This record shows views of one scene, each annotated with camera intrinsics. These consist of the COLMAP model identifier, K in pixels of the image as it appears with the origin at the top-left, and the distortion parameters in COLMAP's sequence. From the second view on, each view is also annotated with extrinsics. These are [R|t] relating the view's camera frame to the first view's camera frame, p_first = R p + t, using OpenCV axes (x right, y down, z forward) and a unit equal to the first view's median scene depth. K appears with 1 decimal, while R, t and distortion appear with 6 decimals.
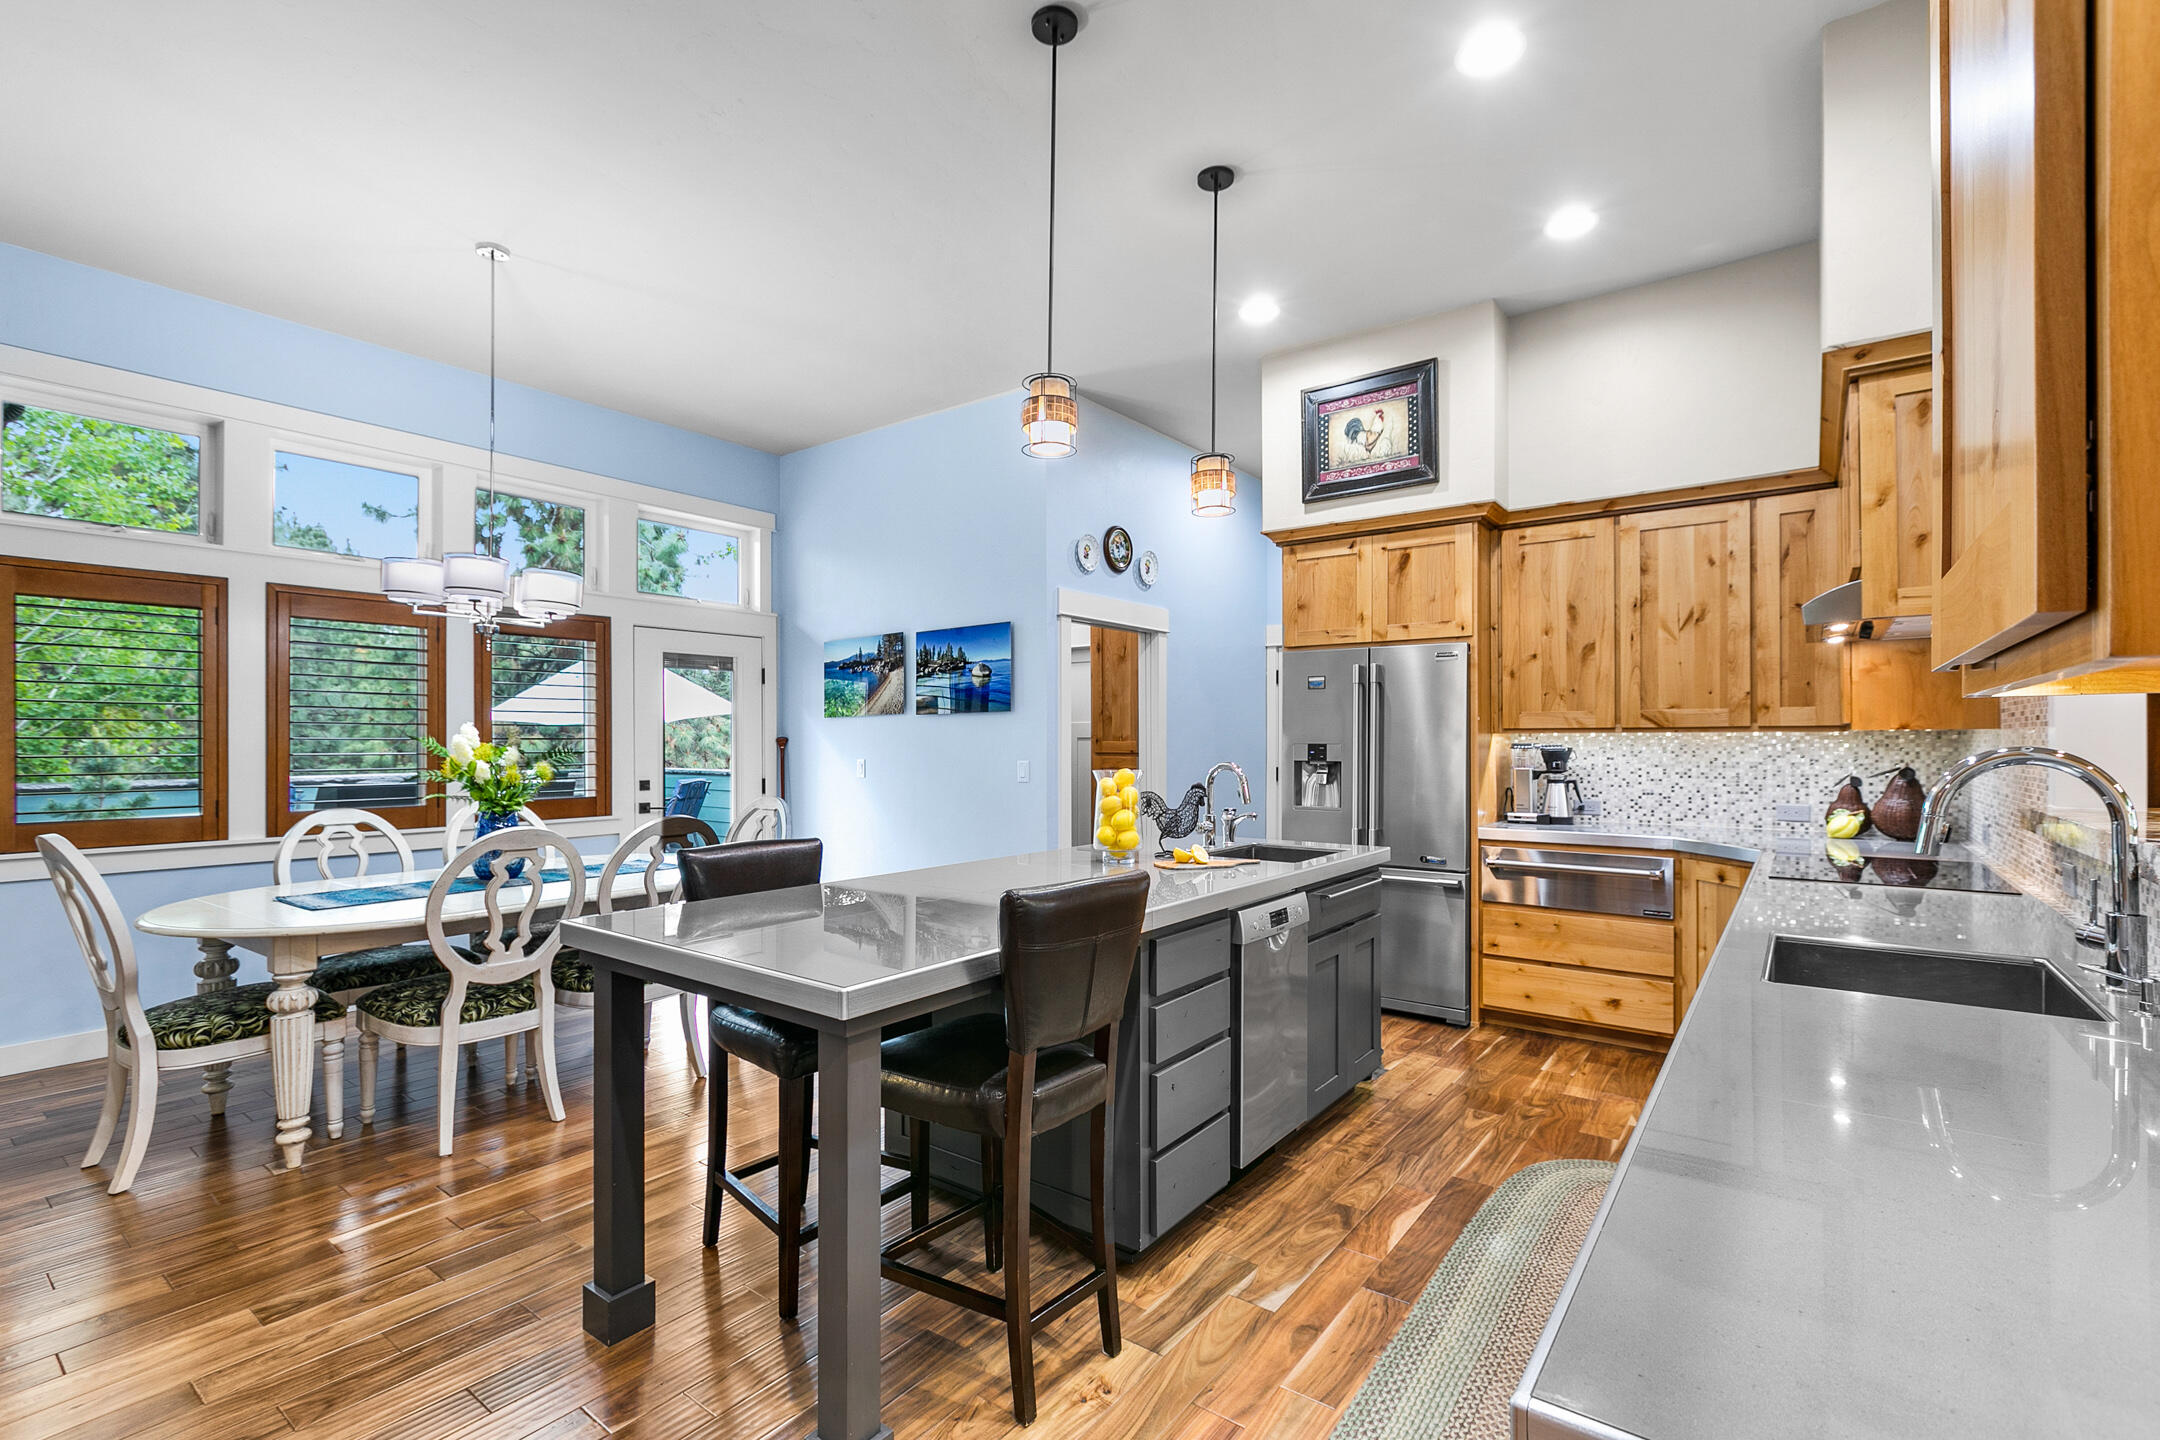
lens RADIAL K [[961.7, 0, 1087.8], [0, 961.7, 733.5], [0, 0, 1]] dist [-0.001491, 0.001321]
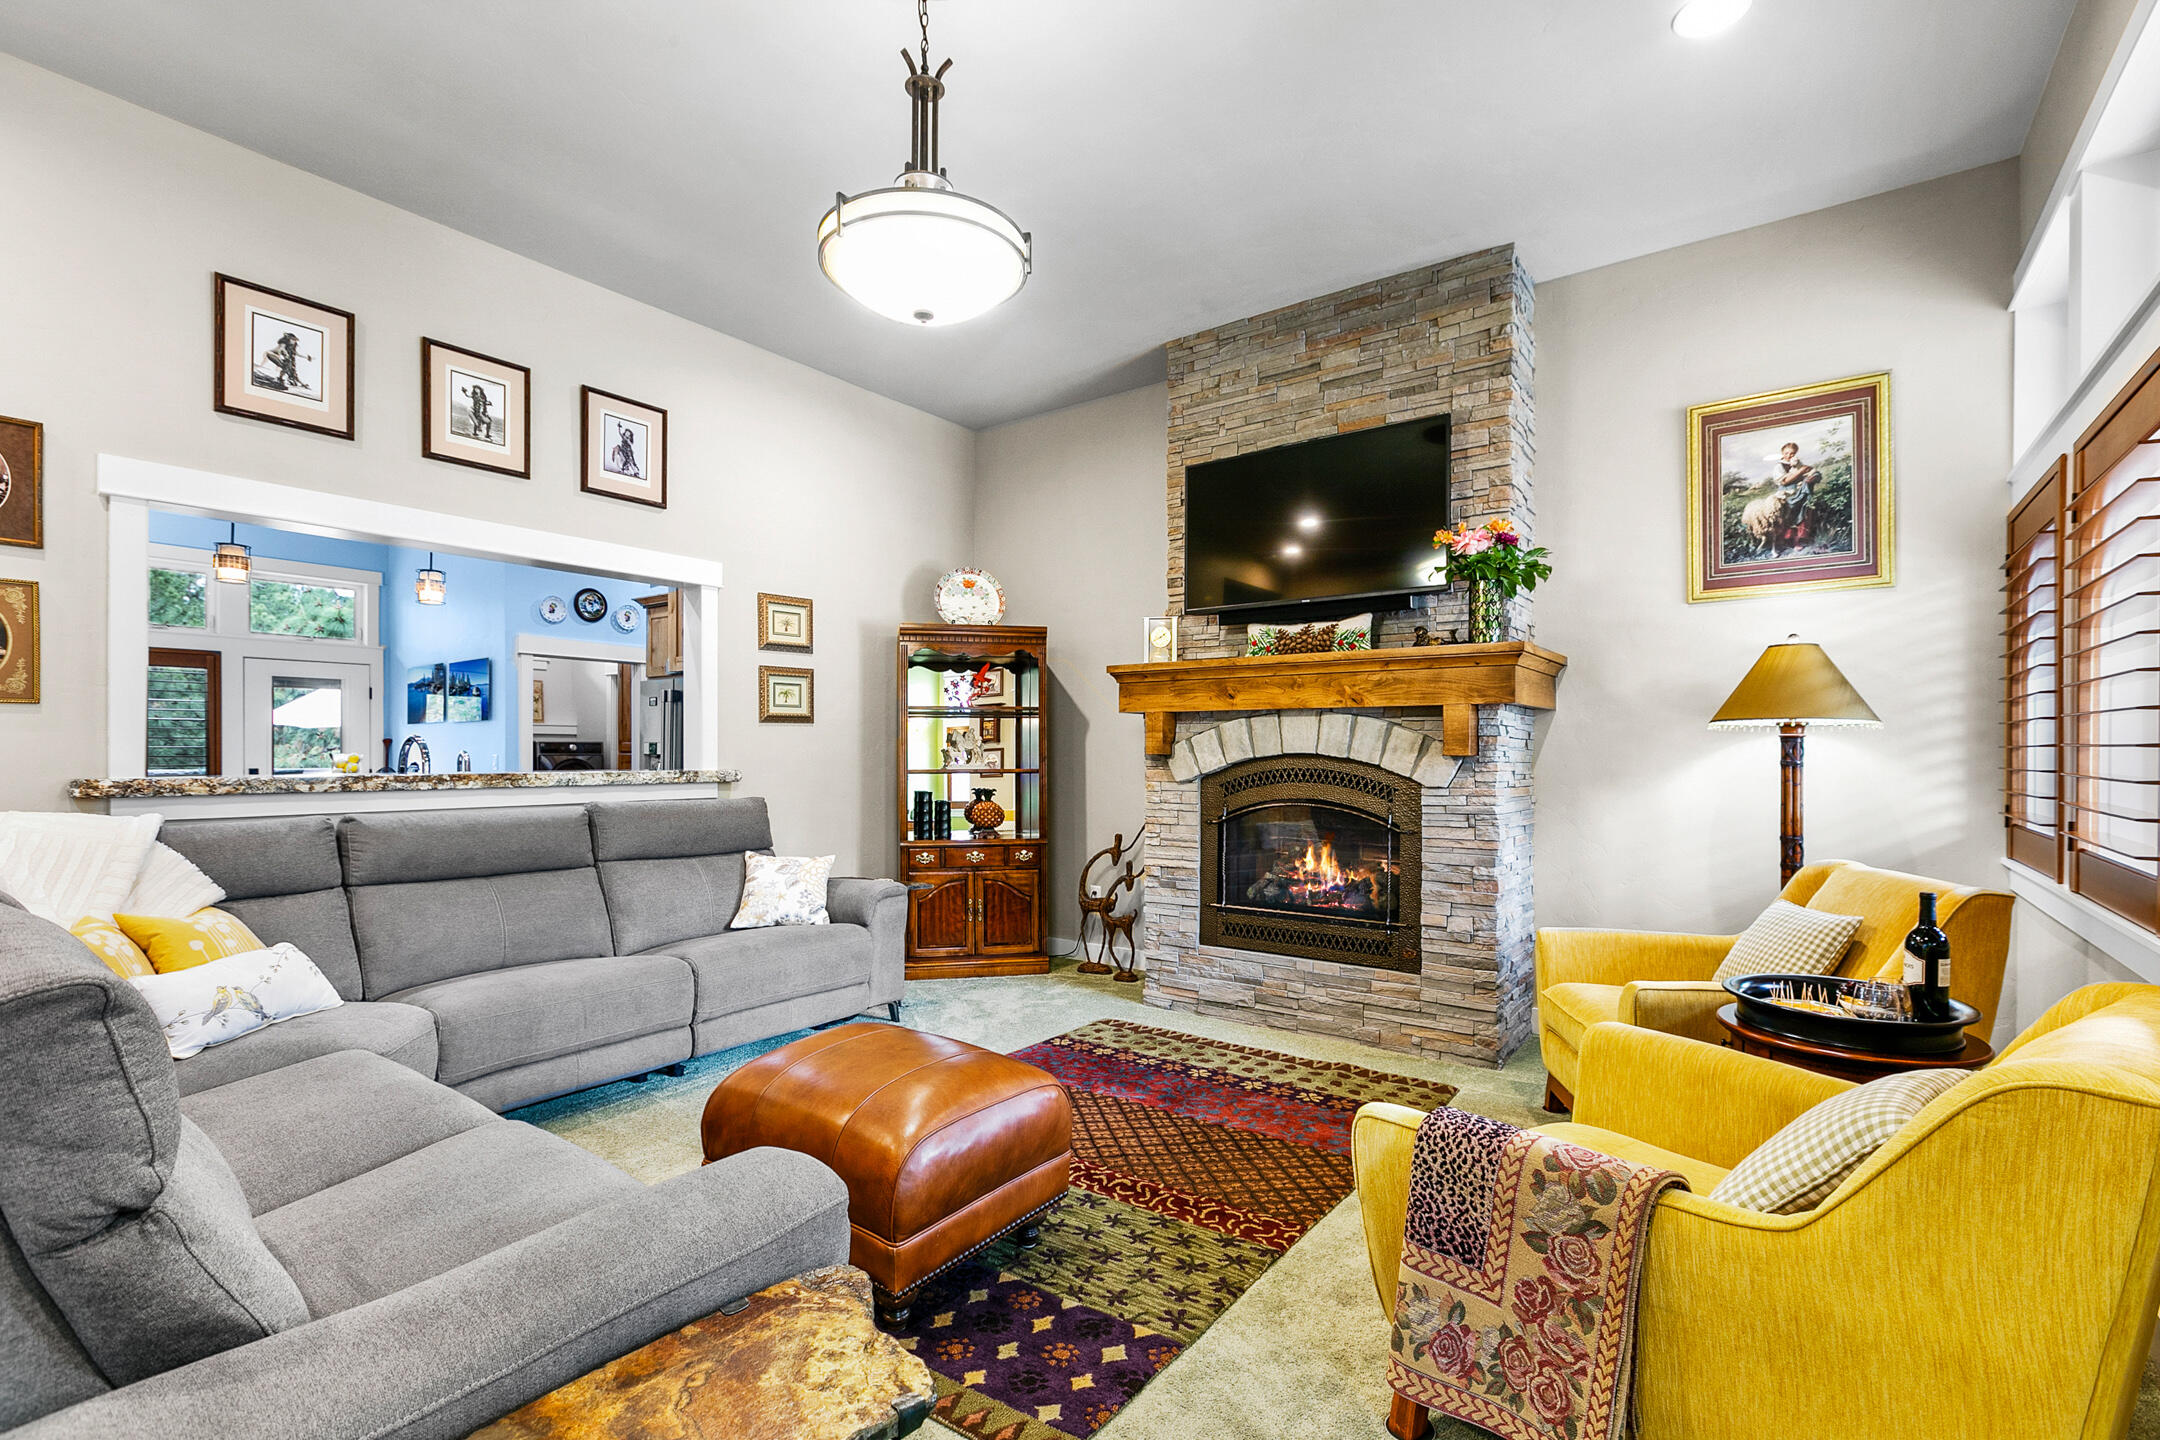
lens RADIAL K [[961.7, 0, 1083.0], [0, 961.7, 736.9], [0, 0, 1]] dist [-0.001491, 0.001321]
pose [[0.999924, 0.001712, 0.012245, 0.997364], [-0.001648, 0.999985, -0.005231, 0.009220], [-0.012253, 0.005211, 0.999911, -0.558068]]
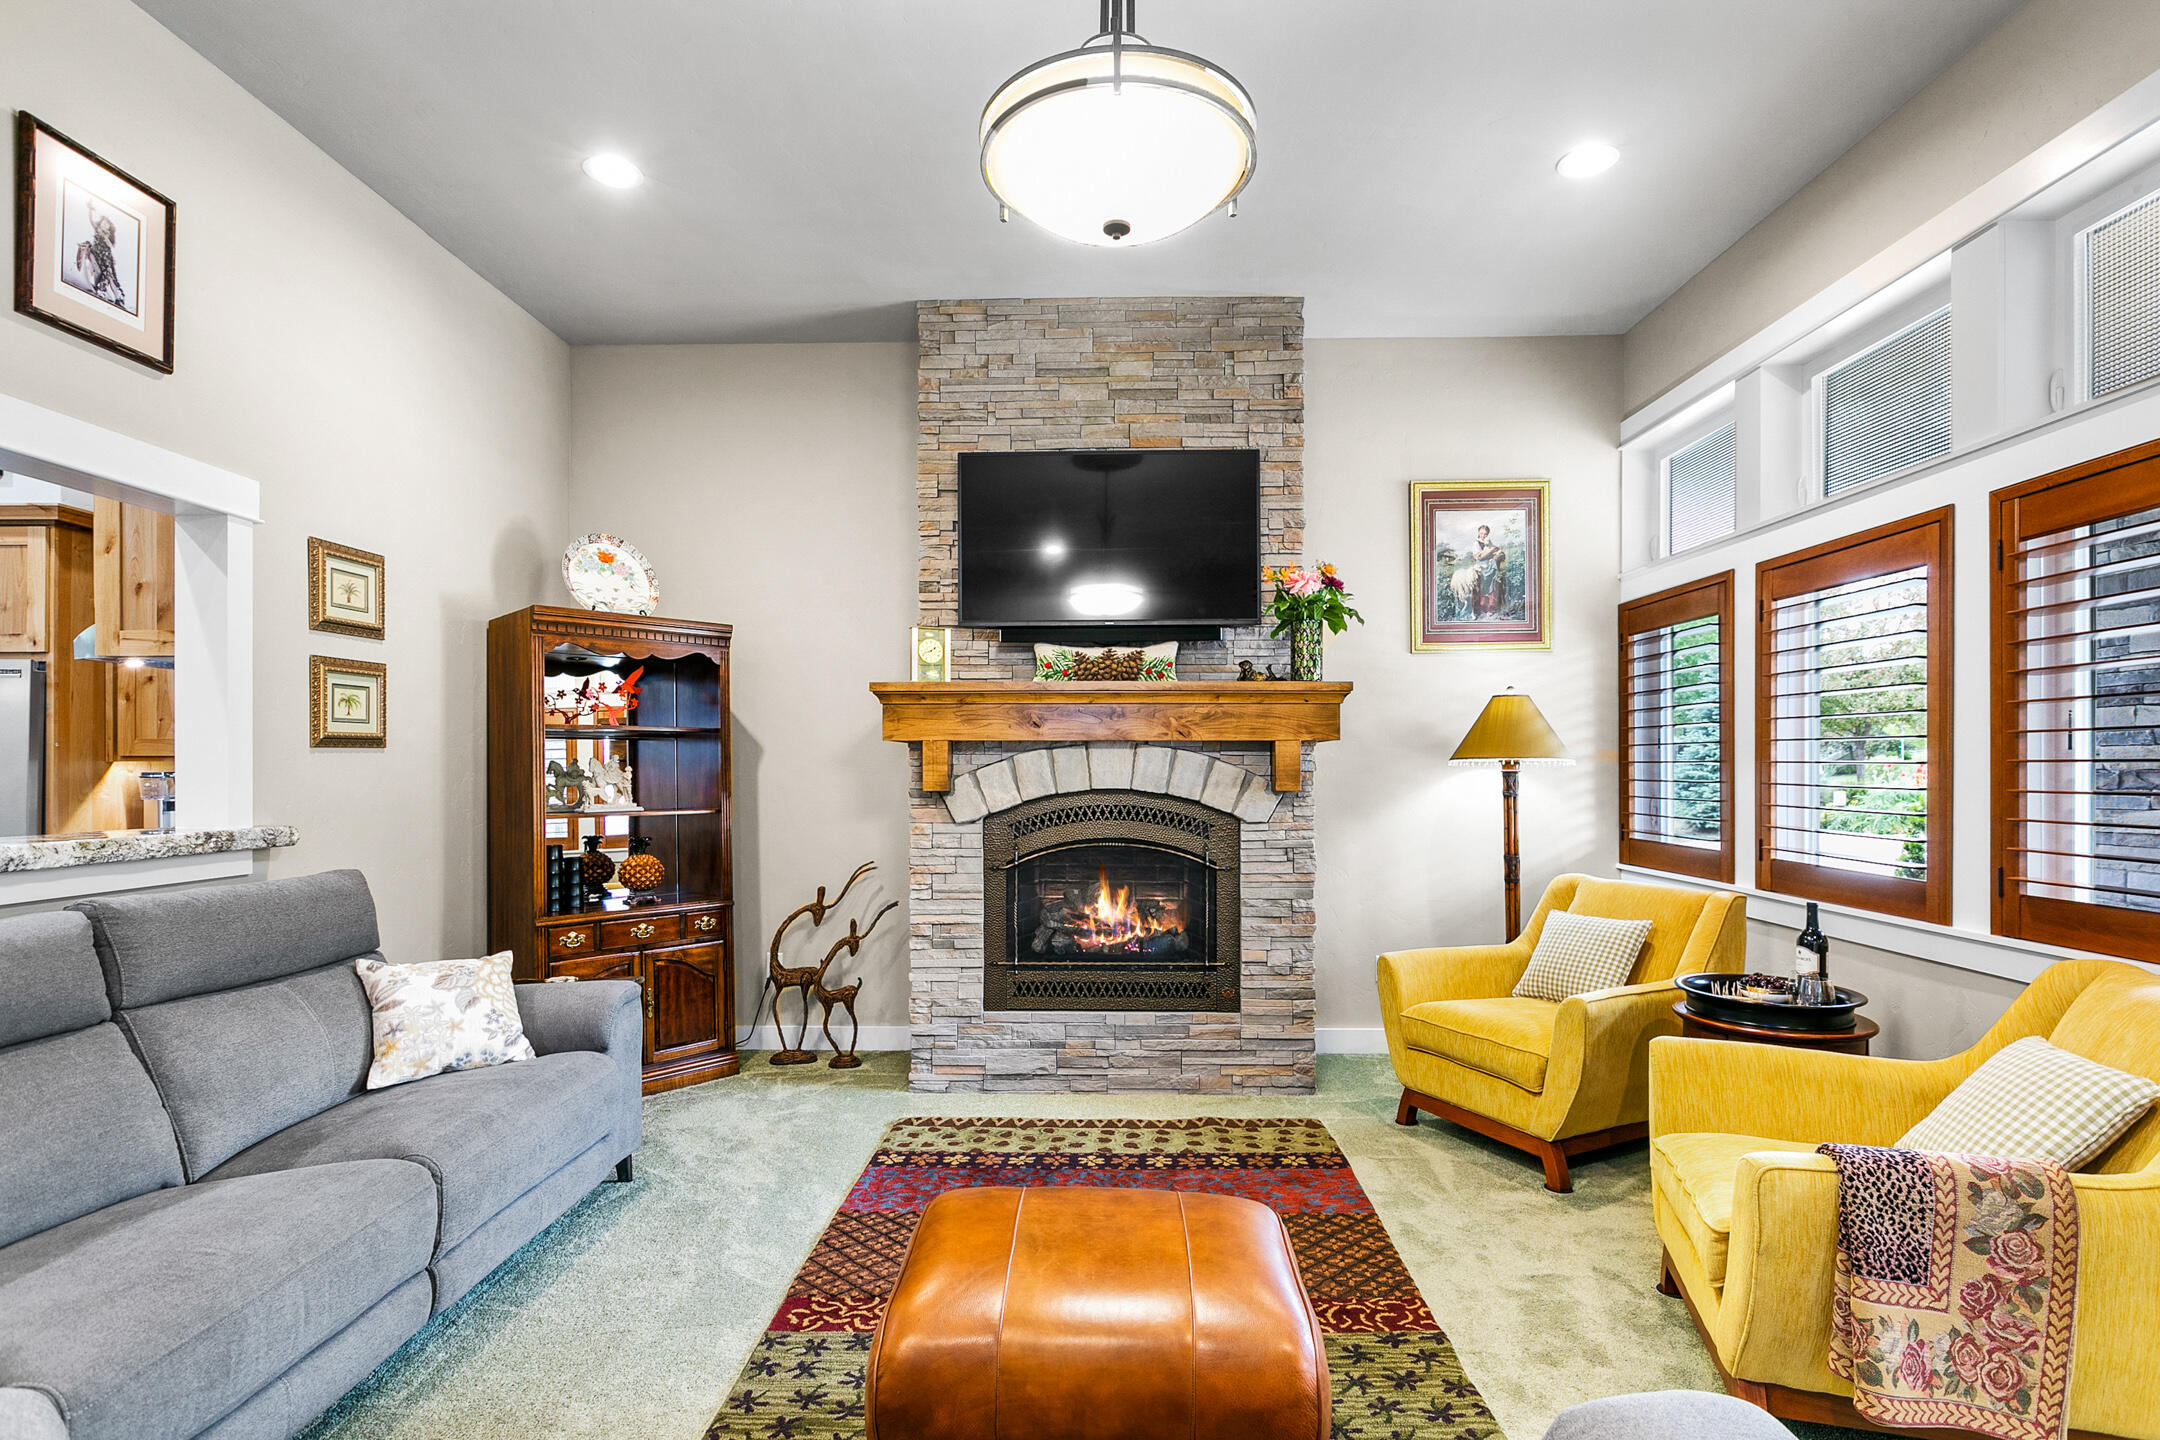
lens RADIAL K [[1039.3, 0, 1070.5], [0, 1039.3, 750.0], [0, 0, 1]] dist [-0.003155, -0.000543]
pose [[0.813833, 0.008751, 0.581033, 0.644715], [-0.004667, 0.999953, -0.008523, -0.006807], [-0.581080, 0.004225, 0.813835, -0.358566]]
